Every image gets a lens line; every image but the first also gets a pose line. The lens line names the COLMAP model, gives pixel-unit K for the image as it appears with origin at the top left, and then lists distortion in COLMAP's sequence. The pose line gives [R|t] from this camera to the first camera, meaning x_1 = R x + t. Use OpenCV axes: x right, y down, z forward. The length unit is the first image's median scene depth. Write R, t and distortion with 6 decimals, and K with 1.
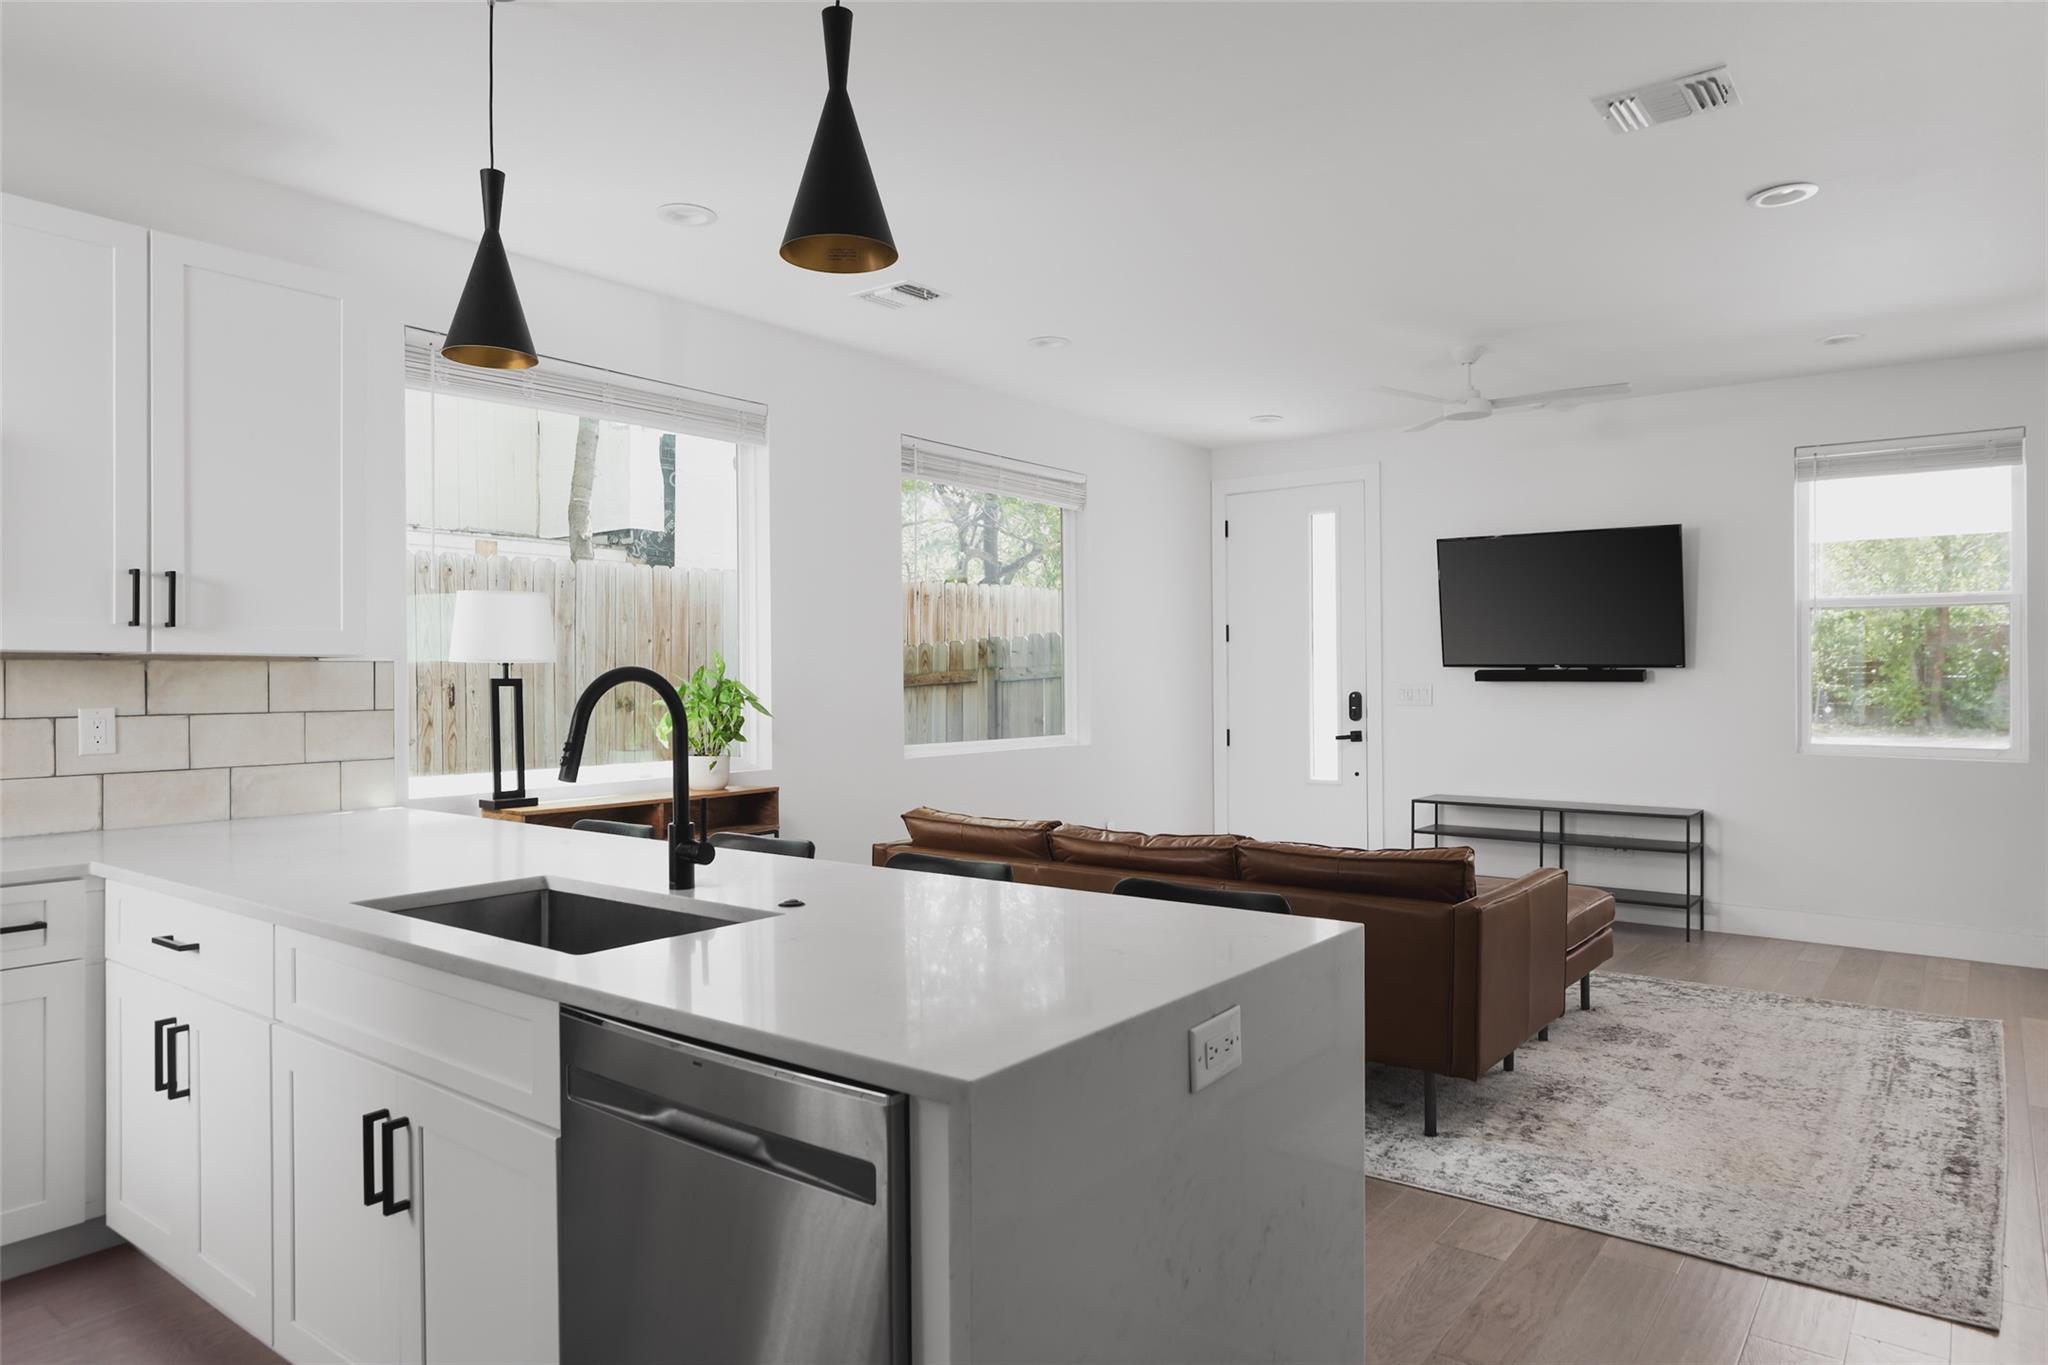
lens RADIAL K [[1231.8, 0, 1028.2], [0, 1231.8, 685.5], [0, 0, 1]] dist [0.002924, 0.005147]
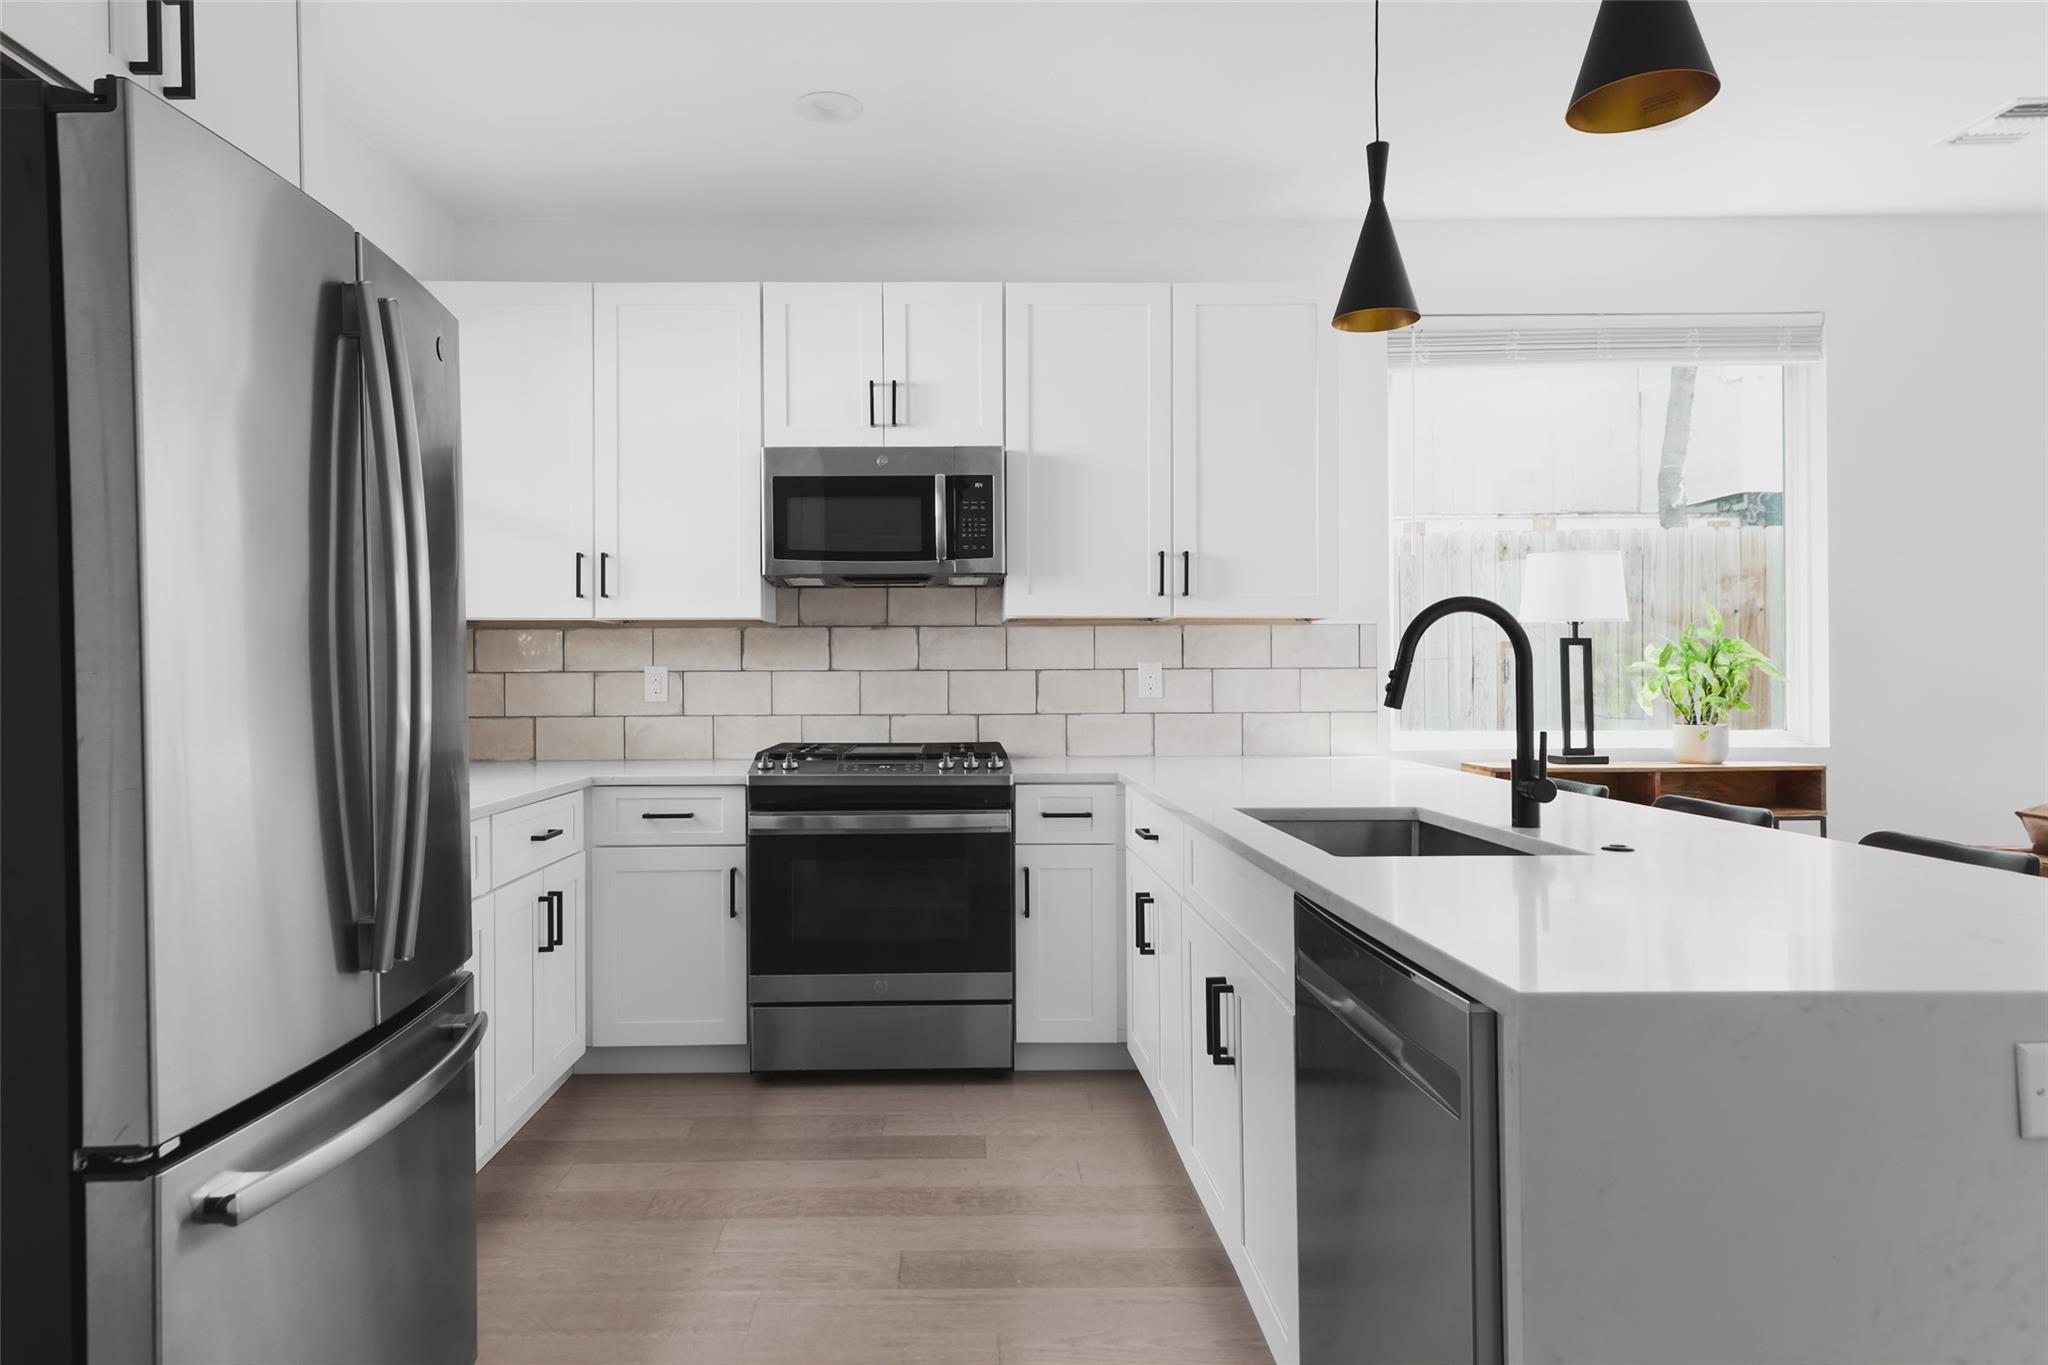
lens RADIAL K [[1231.8, 0, 1008.3], [0, 1231.8, 686.2], [0, 0, 1]] dist [0.002924, 0.005147]
pose [[0.629056, 0.000366, -0.777360, 0.168078], [0.003416, 0.999989, 0.003235, 0.040333], [0.777353, -0.004691, 0.629048, 0.068541]]
